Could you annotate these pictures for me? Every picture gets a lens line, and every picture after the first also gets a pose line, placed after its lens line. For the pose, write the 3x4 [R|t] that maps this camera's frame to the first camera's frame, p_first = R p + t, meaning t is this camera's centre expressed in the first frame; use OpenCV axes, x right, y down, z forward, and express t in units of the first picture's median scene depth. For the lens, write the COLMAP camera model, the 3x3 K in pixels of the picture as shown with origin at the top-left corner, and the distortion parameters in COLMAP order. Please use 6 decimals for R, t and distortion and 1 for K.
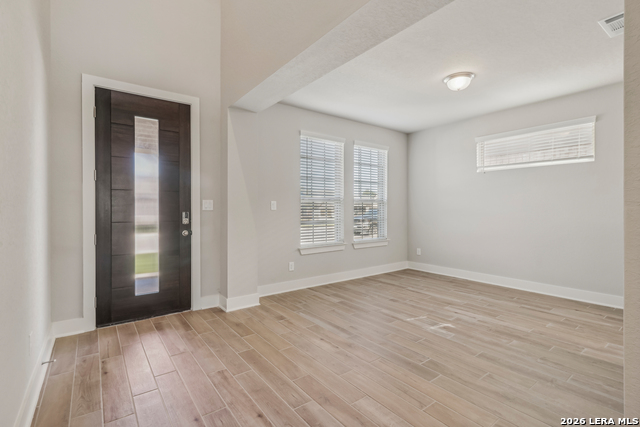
lens RADIAL K [[301.1, 0, 320.1], [0, 301.1, 210.3], [0, 0, 1]] dist [0.002990, -0.000404]
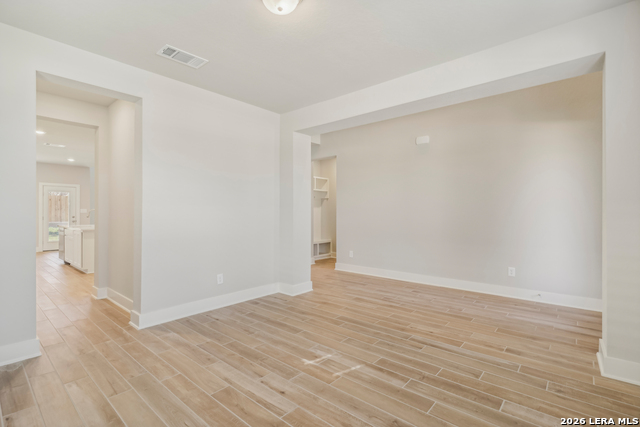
lens RADIAL K [[301.1, 0, 320.1], [0, 301.1, 210.3], [0, 0, 1]] dist [0.002990, -0.000404]
pose [[-0.977551, 0.000490, -0.210697, 0.462145], [0.000768, 0.999999, -0.001238, -0.009672], [0.210697, -0.001372, -0.977551, 1.454181]]
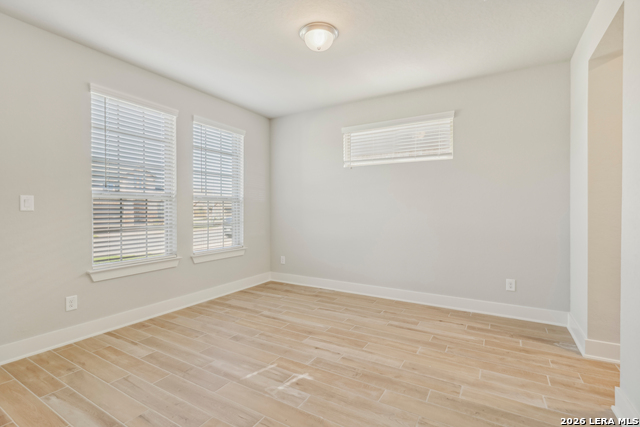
lens RADIAL K [[301.1, 0, 320.1], [0, 301.1, 210.3], [0, 0, 1]] dist [0.002990, -0.000404]
pose [[0.925146, -0.000858, 0.379611, 0.162023], [0.001220, 0.999999, -0.000715, -0.000809], [-0.379610, 0.001125, 0.925146, 0.281476]]
